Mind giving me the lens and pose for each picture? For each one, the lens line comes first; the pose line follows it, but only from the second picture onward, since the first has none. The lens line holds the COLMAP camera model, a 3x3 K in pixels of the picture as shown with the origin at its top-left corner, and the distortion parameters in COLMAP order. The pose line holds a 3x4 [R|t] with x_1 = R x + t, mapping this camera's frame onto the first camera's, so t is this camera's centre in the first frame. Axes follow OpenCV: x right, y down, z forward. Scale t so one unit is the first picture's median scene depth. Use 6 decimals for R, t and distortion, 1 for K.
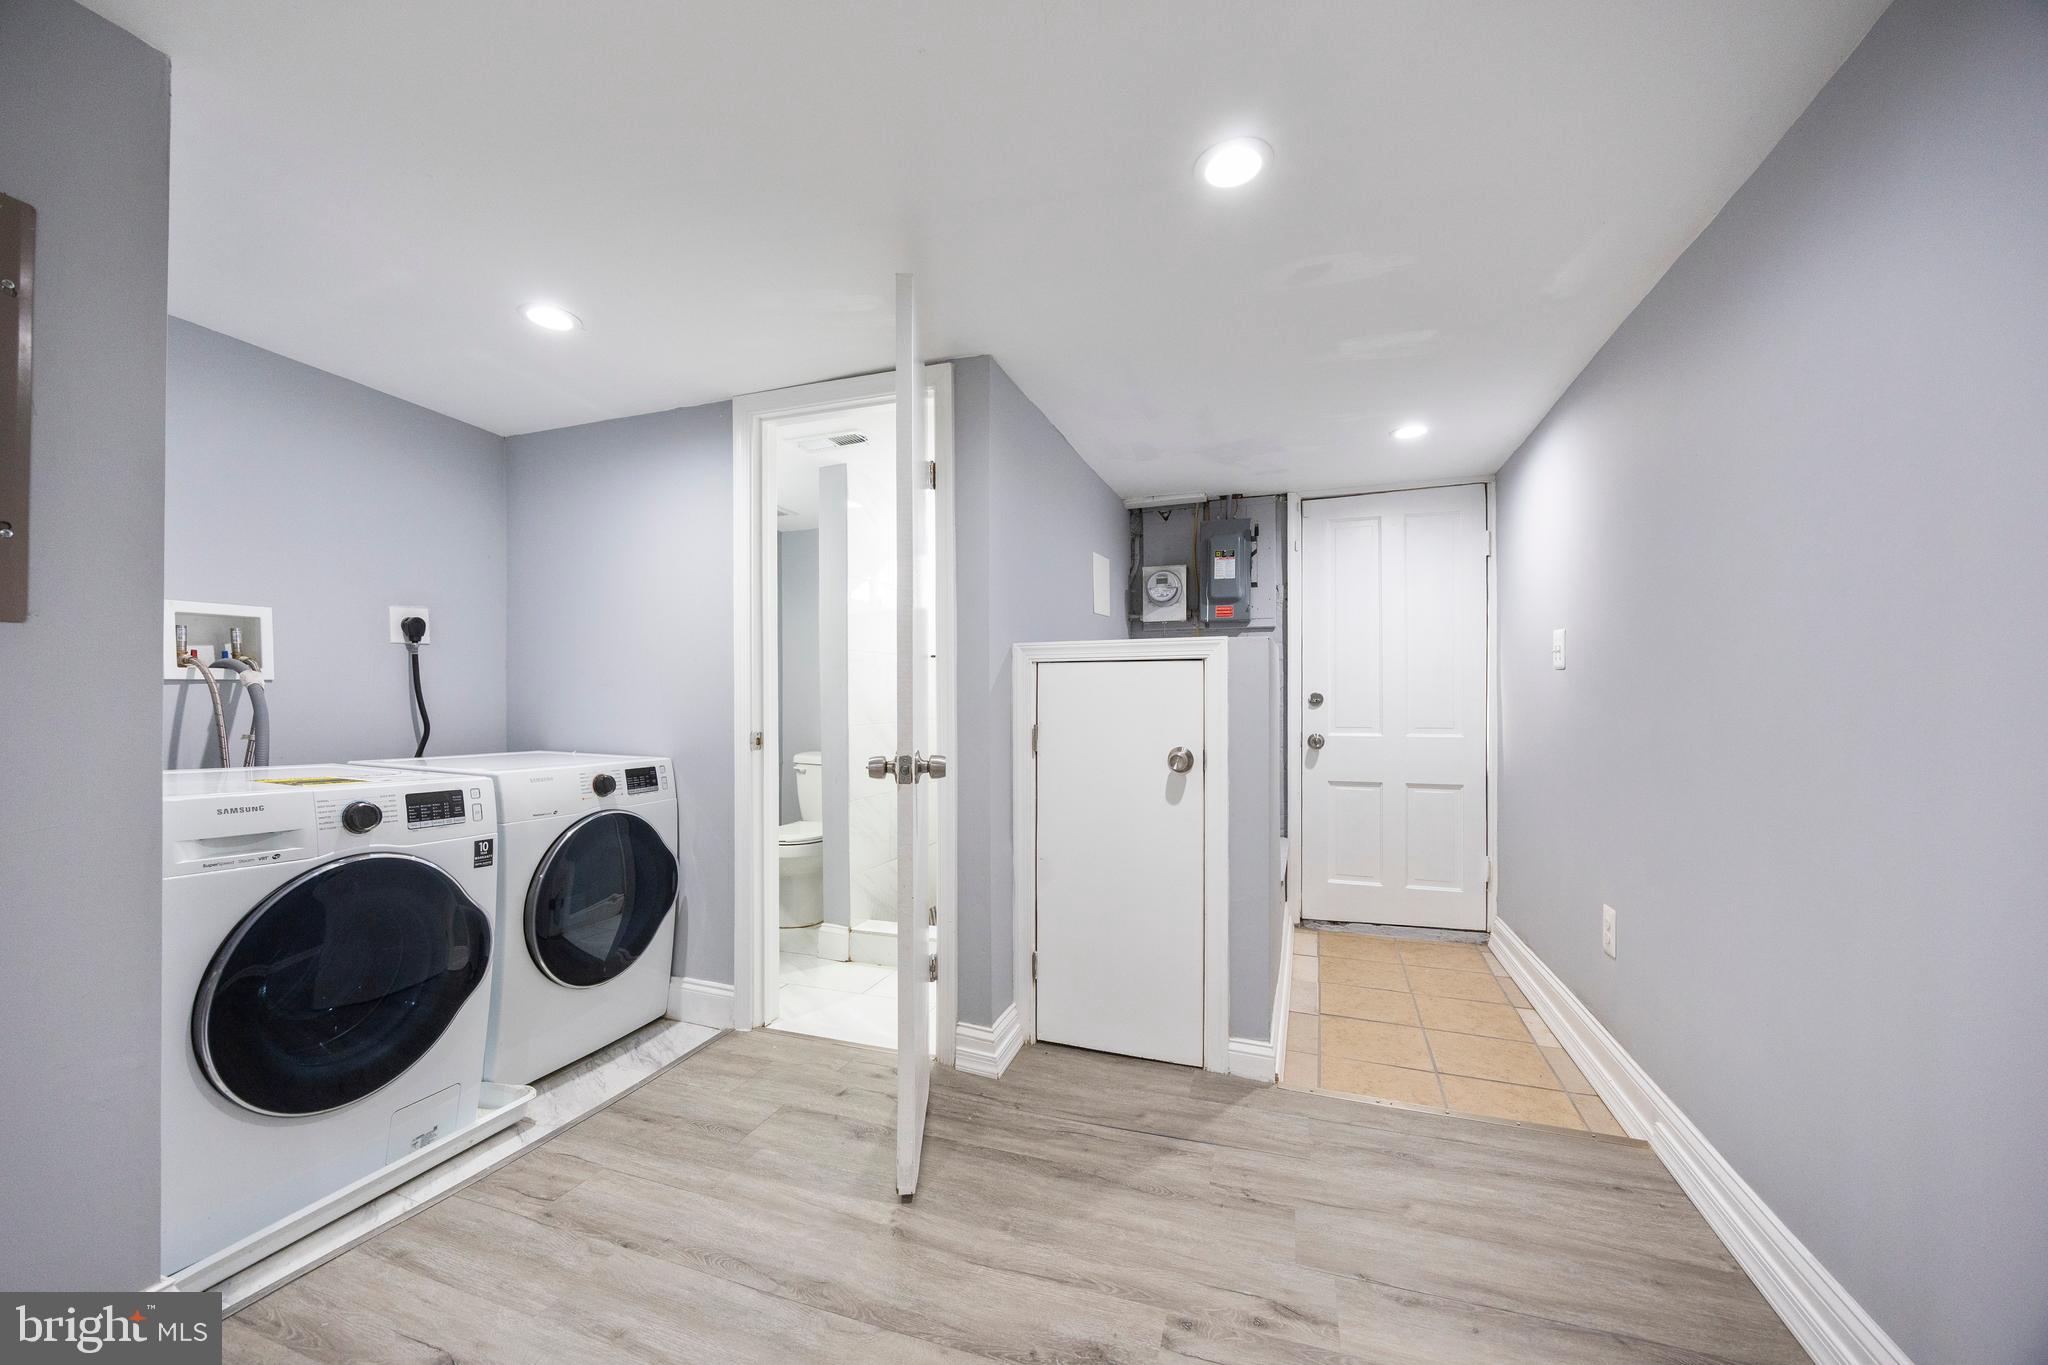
lens RADIAL K [[774.8, 0, 1013.9], [0, 774.8, 687.3], [0, 0, 1]] dist [-0.005088, -0.000123]
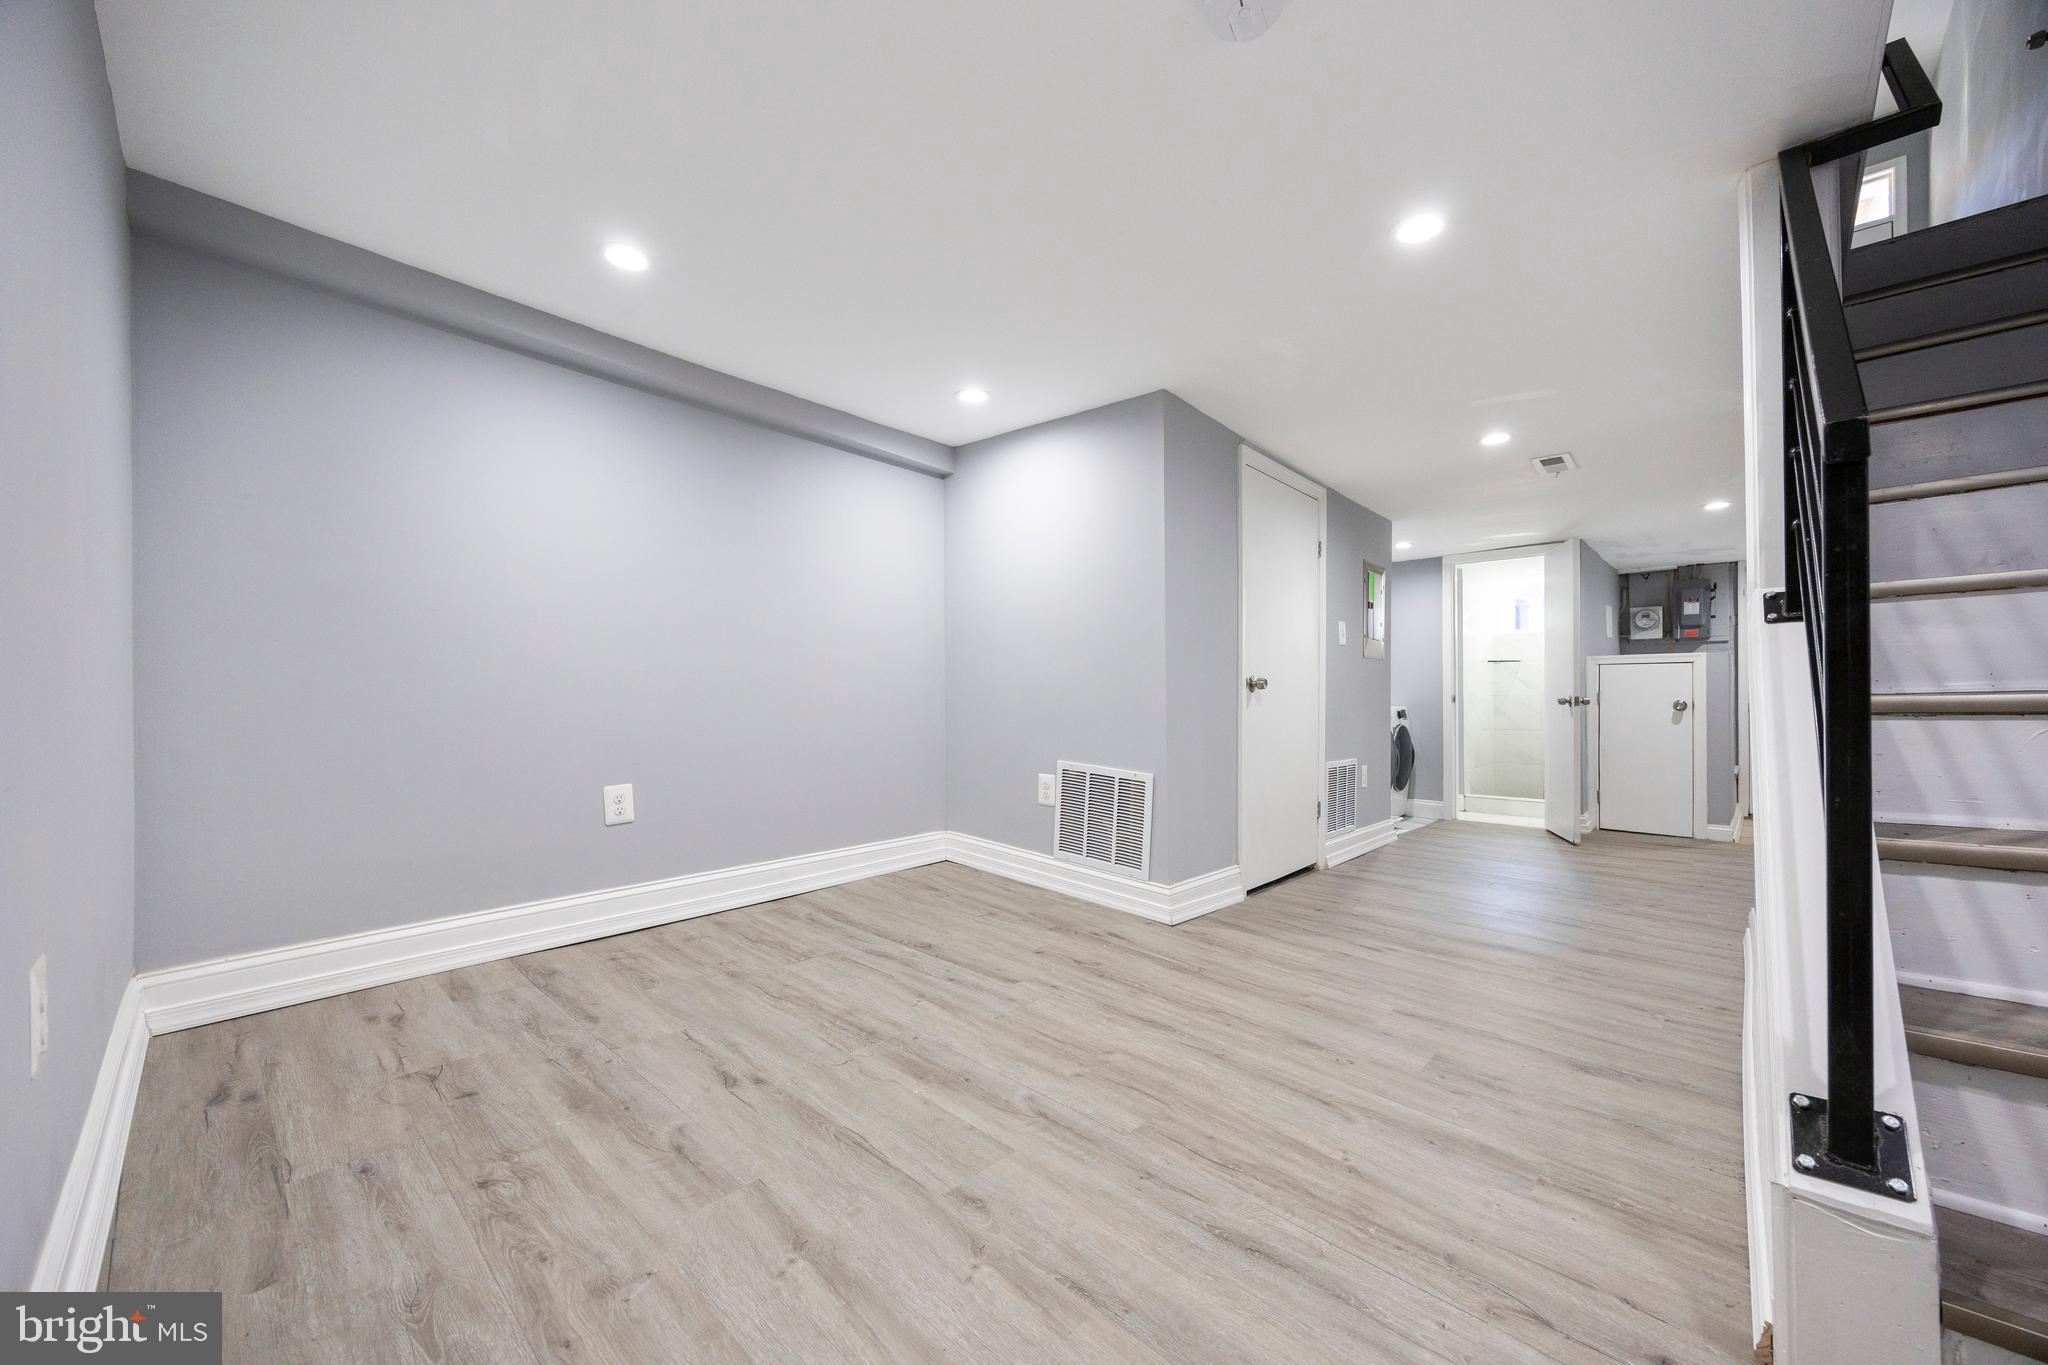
lens RADIAL K [[774.8, 0, 1013.9], [0, 774.8, 687.3], [0, 0, 1]] dist [-0.005088, -0.000123]
pose [[0.915961, -0.003454, -0.401253, -0.417186], [0.002065, 0.999990, -0.003893, 0.026612], [0.401262, 0.002737, 0.915959, -1.169316]]
